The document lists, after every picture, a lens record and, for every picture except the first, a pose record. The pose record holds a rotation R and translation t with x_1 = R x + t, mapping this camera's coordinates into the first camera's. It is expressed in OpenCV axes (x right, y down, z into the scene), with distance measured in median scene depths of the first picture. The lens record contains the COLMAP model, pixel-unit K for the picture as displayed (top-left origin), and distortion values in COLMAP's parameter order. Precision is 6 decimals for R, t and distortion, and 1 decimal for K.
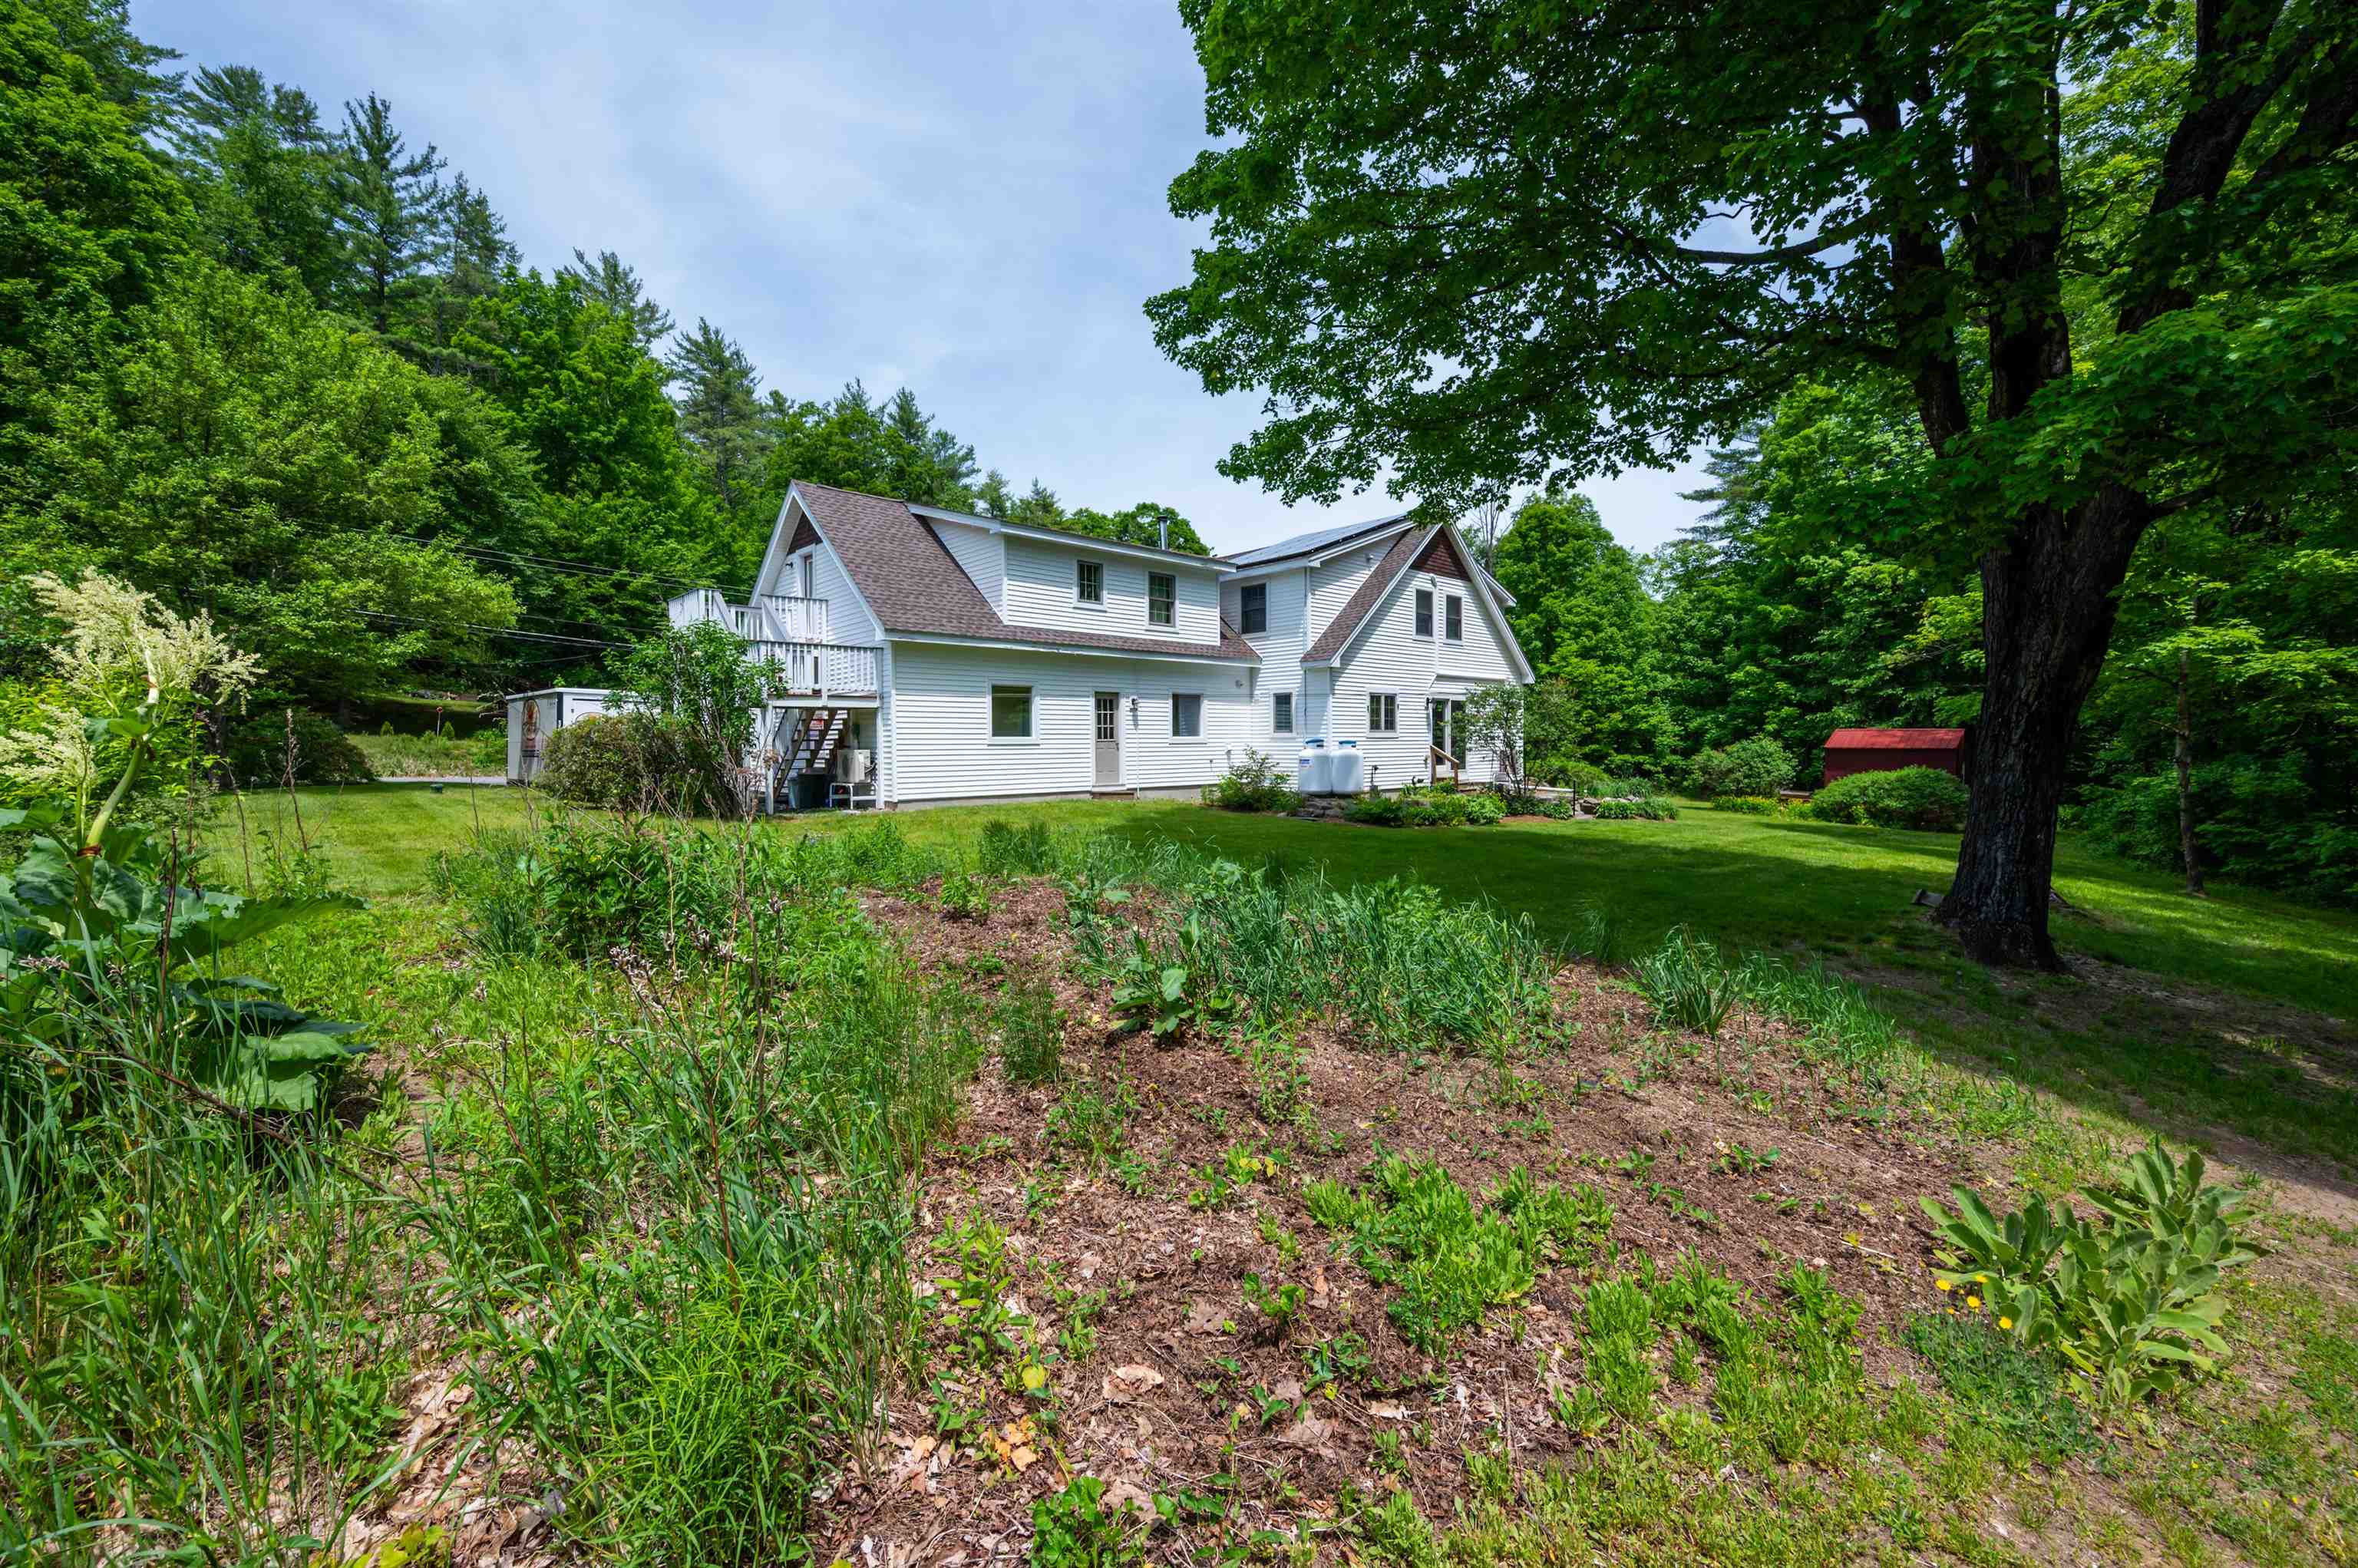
lens RADIAL K [[942.1, 0, 1167.5], [0, 942.1, 754.9], [0, 0, 1]] dist [-0.005396, -0.000326]
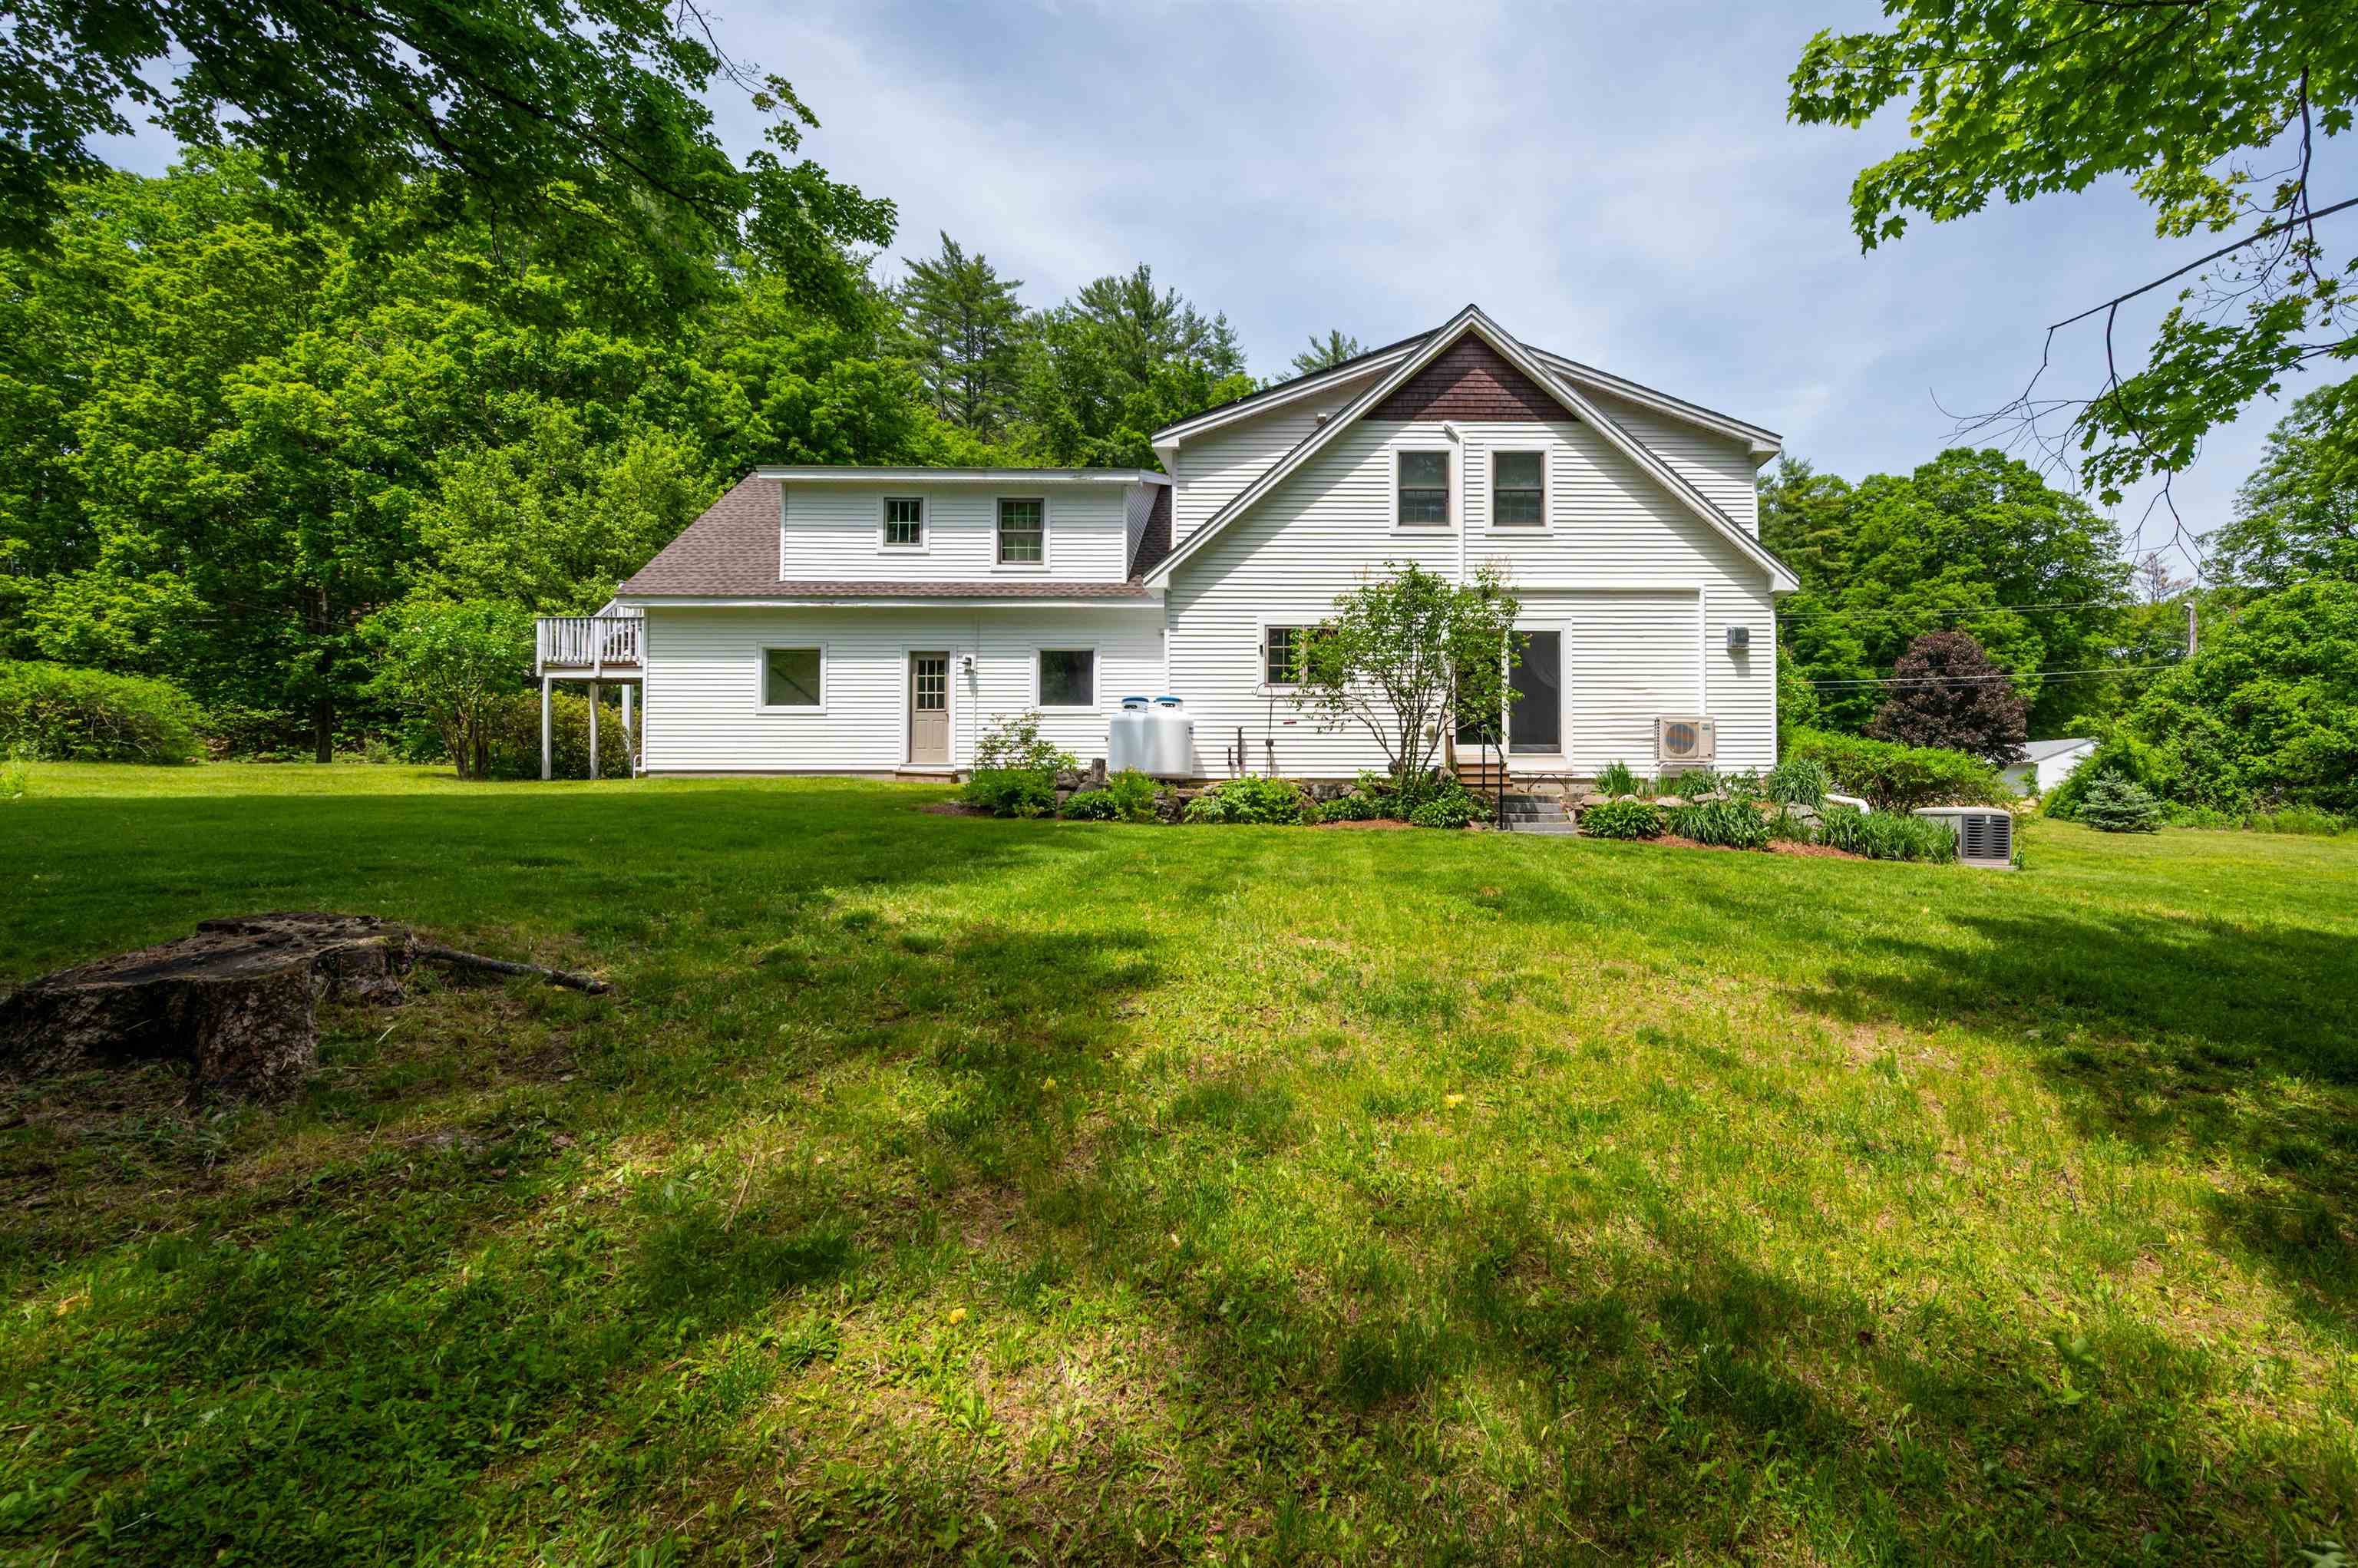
lens RADIAL K [[942.1, 0, 1167.5], [0, 942.1, 754.9], [0, 0, 1]] dist [-0.005396, -0.000326]
pose [[0.745613, 0.000159, -0.666380, 0.628100], [-0.012774, 0.999820, -0.014054, 0.032305], [0.666257, 0.018991, 0.745480, 0.516748]]
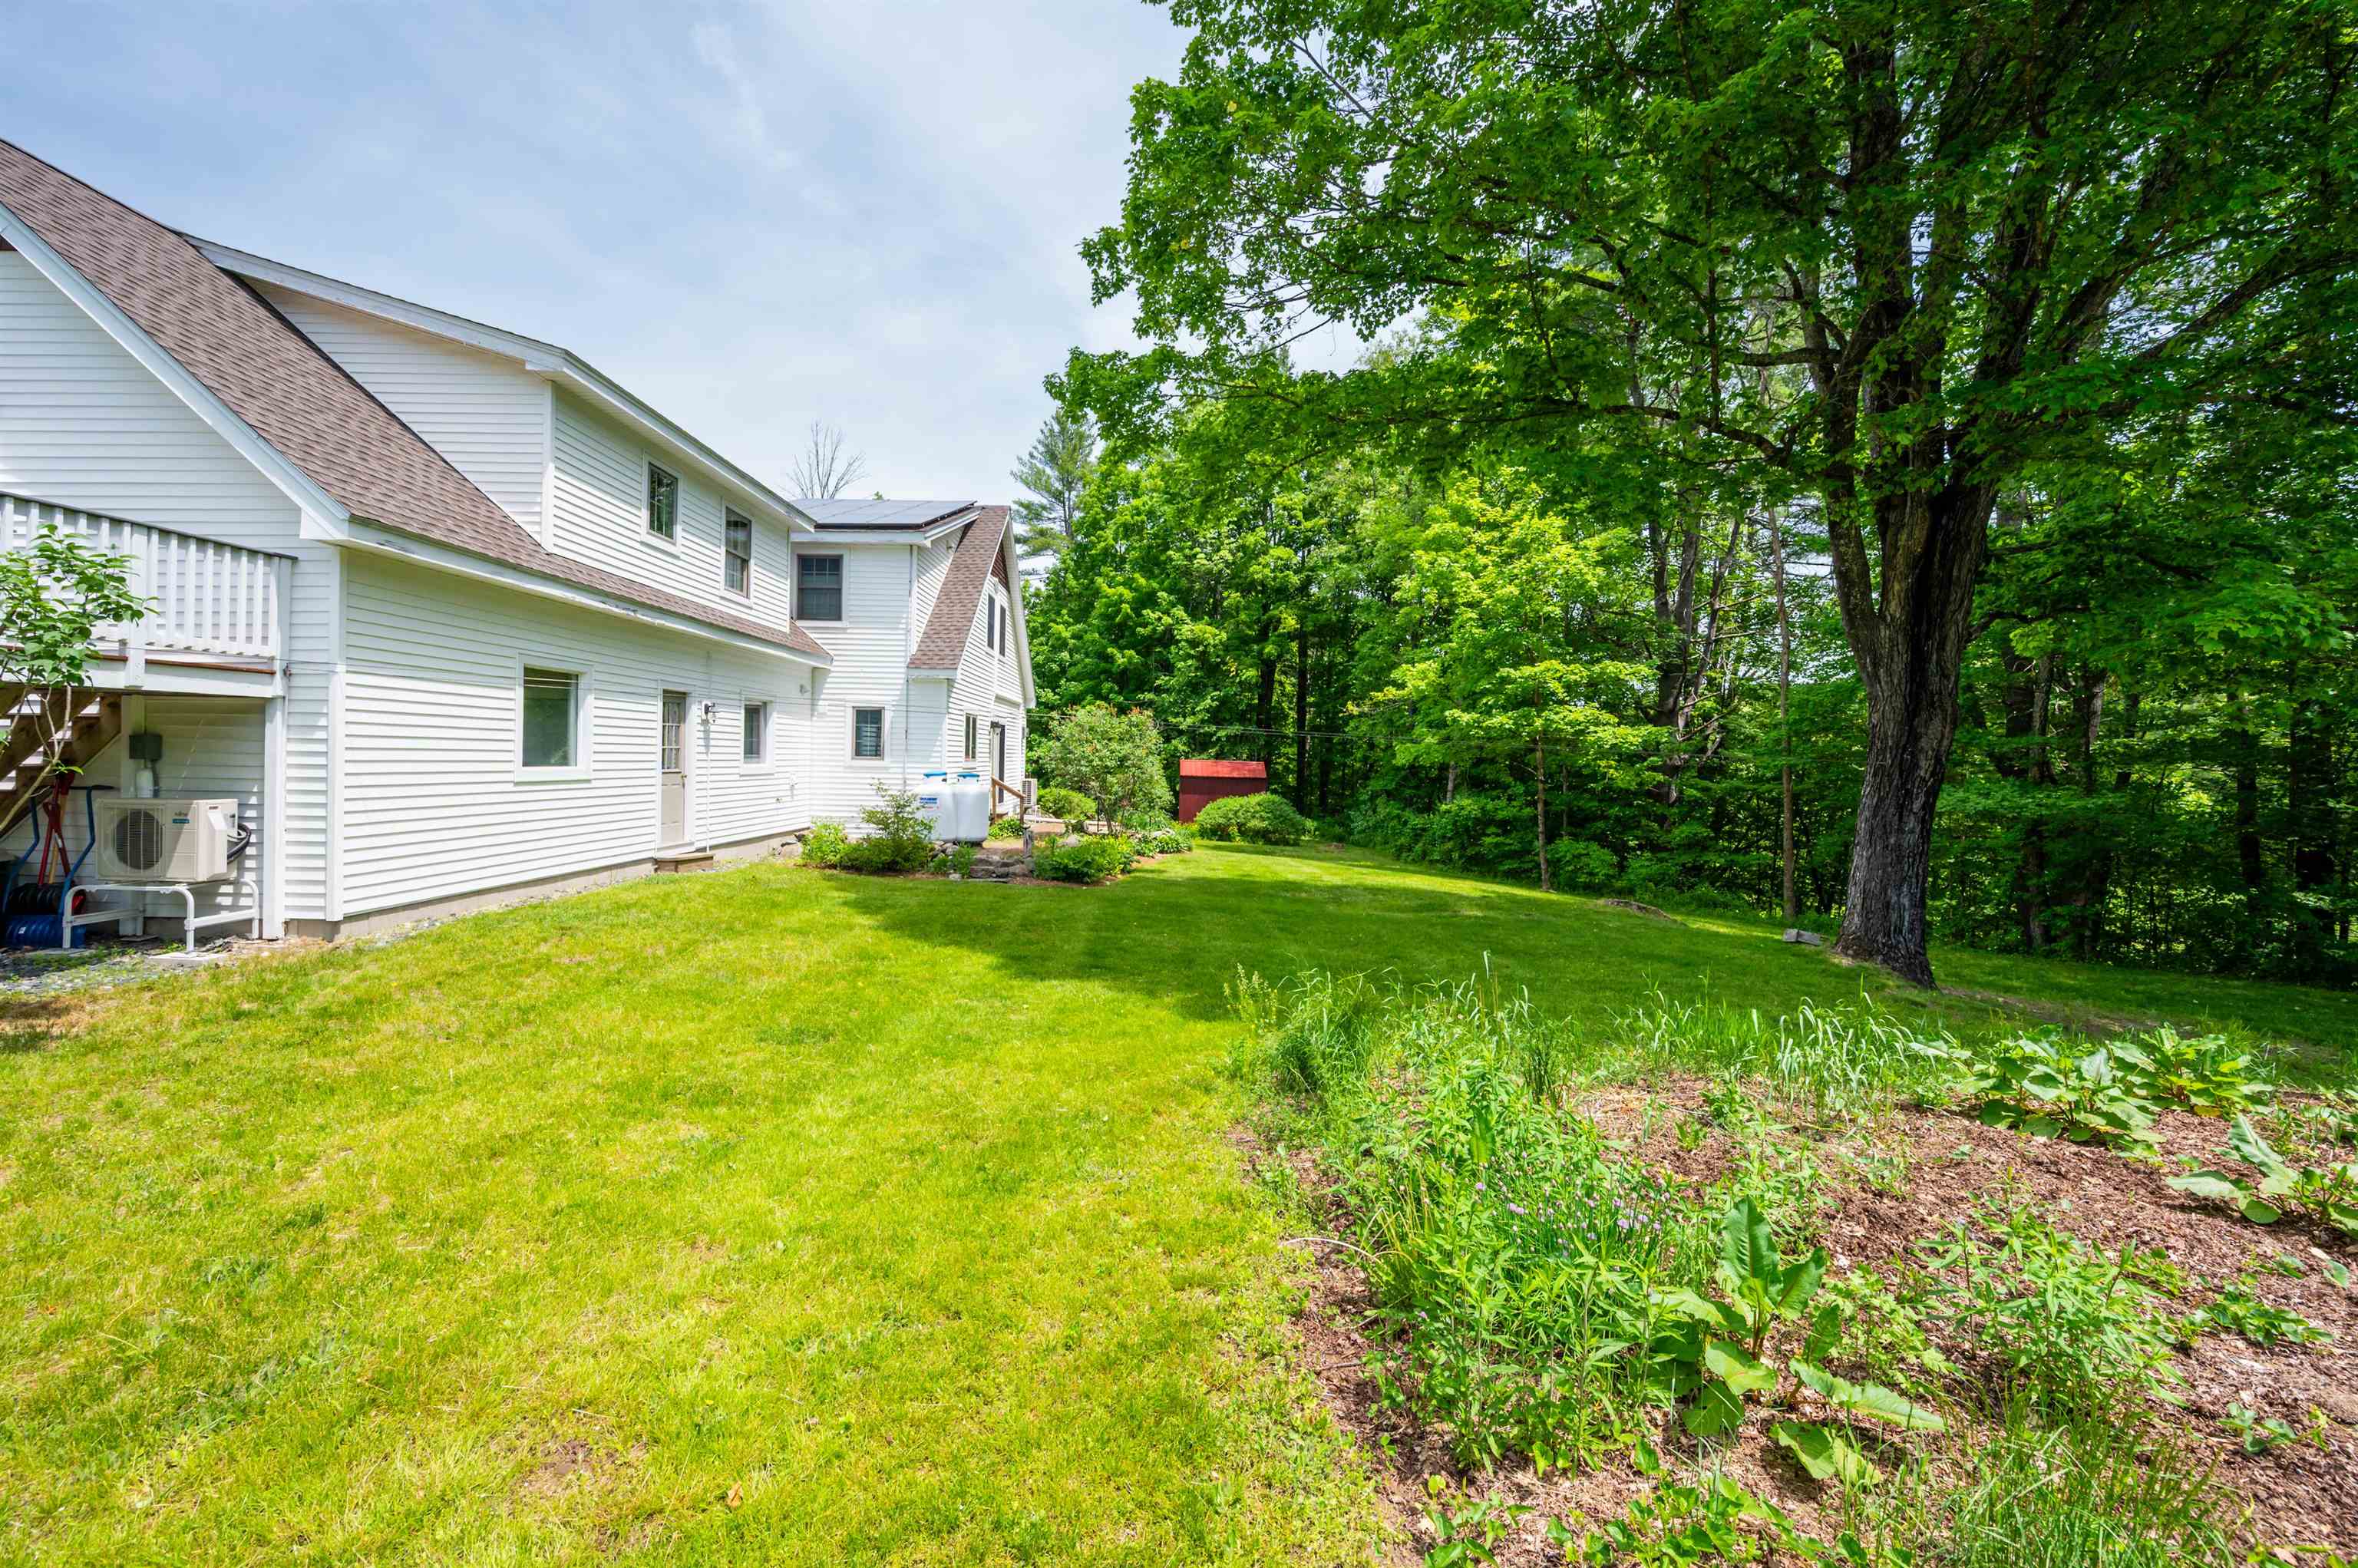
lens RADIAL K [[942.1, 0, 1167.5], [0, 942.1, 754.9], [0, 0, 1]] dist [-0.005396, -0.000326]
pose [[0.688519, 0.021177, 0.724909, -0.277694], [-0.009567, 0.999752, -0.020119, -0.016729], [-0.725155, 0.006917, 0.688551, 0.352011]]
